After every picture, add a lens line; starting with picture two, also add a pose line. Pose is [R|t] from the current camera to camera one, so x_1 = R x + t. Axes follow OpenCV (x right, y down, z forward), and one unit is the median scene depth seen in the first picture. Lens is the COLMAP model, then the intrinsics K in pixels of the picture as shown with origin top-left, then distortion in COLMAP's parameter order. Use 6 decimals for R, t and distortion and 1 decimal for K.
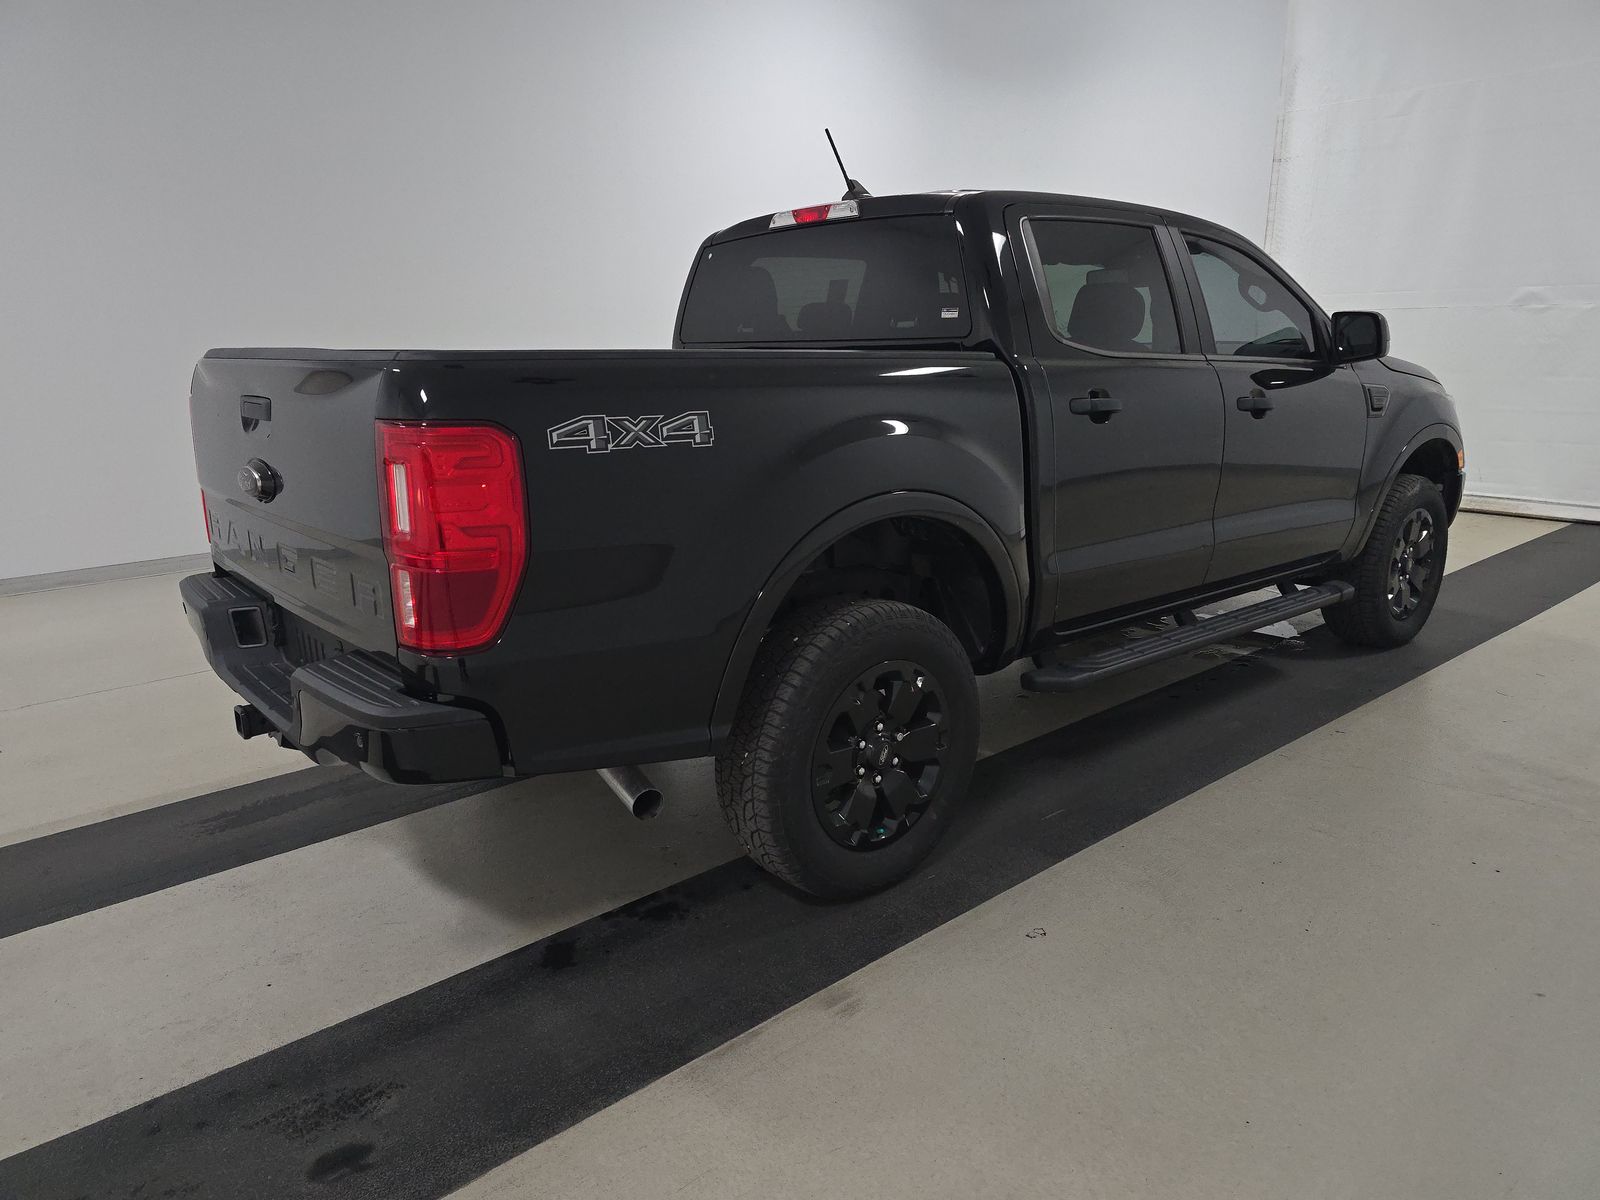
lens RADIAL K [[1074.4, 0, 801.9], [0, 1074.4, 597.4], [0, 0, 1]] dist [0.063639, -0.059730]
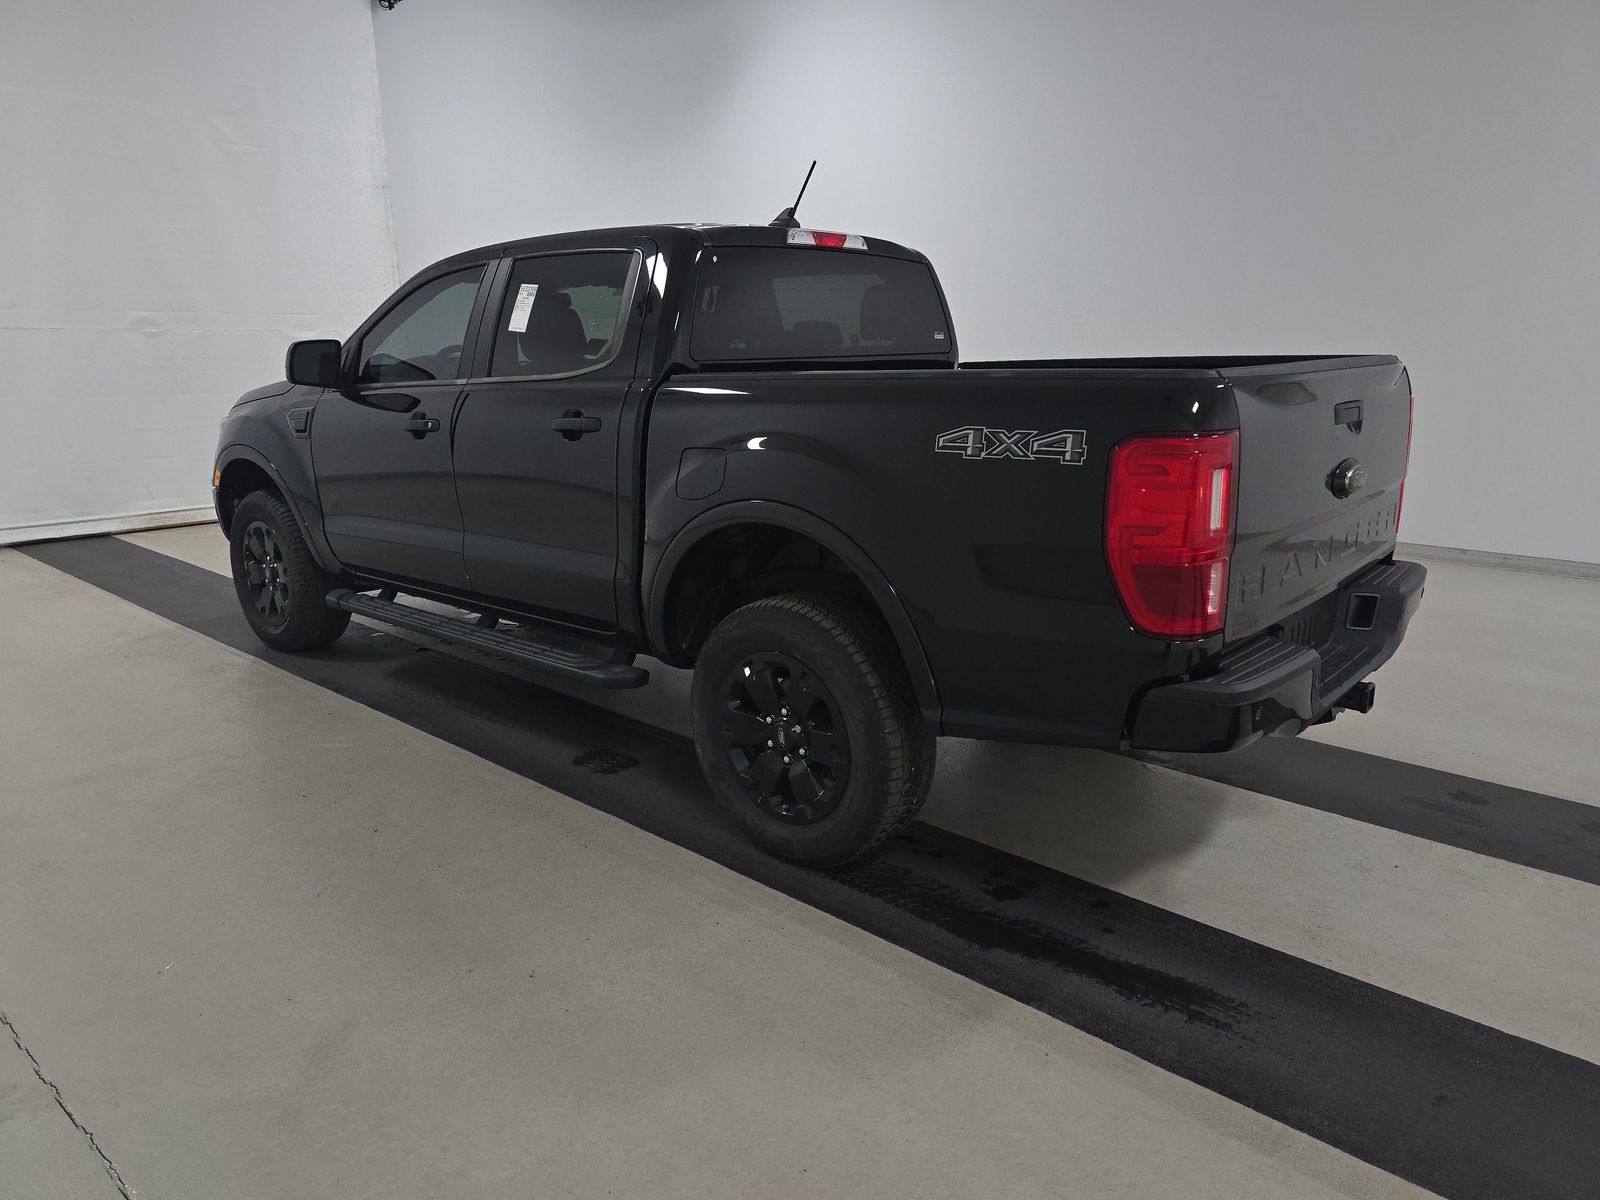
lens RADIAL K [[1074.4, 0, 801.9], [0, 1074.4, 597.4], [0, 0, 1]] dist [0.063639, -0.059730]
pose [[-0.148157, -0.212958, 0.965763, -1.019041], [0.236386, 0.940608, 0.243675, -0.265754], [-0.960297, 0.264395, -0.089017, 1.124663]]
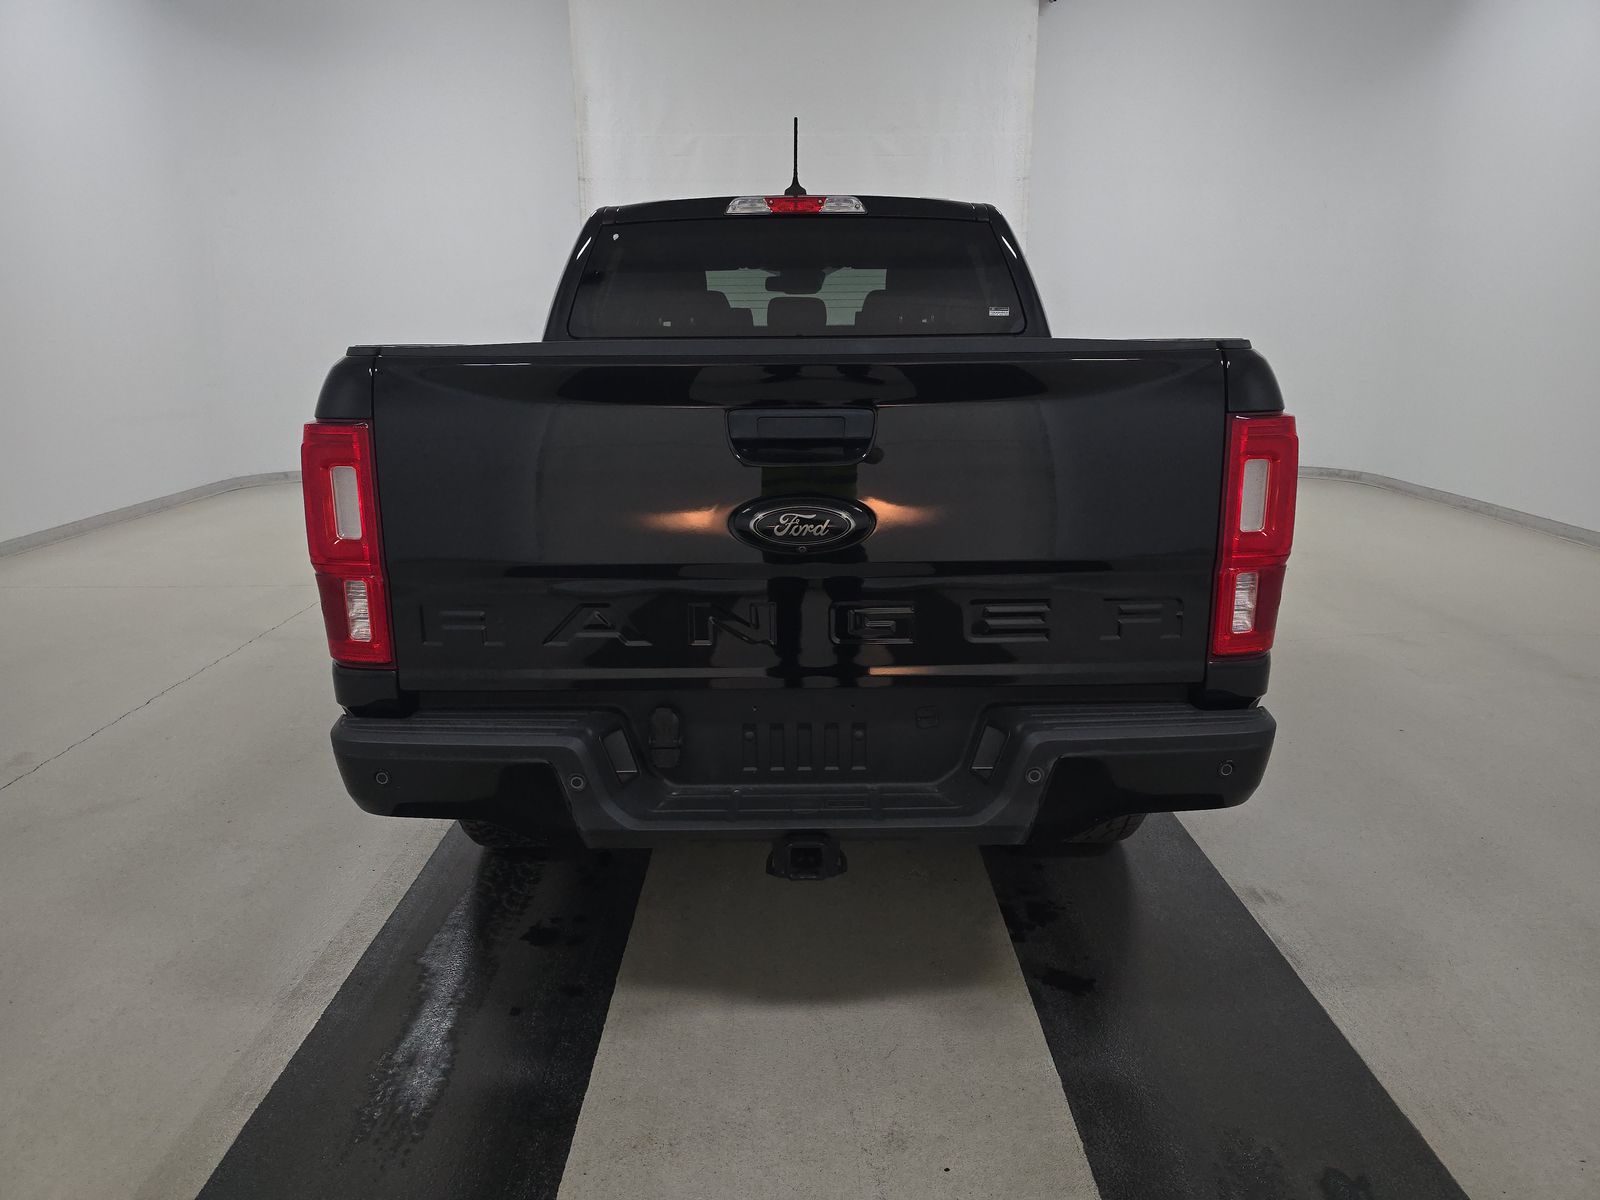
lens RADIAL K [[1074.4, 0, 801.9], [0, 1074.4, 597.4], [0, 0, 1]] dist [0.063639, -0.059730]
pose [[0.638254, -0.169690, 0.750891, -0.710559], [0.173790, 0.981984, 0.074193, -0.075713], [-0.749953, 0.083144, 0.656245, 0.364944]]
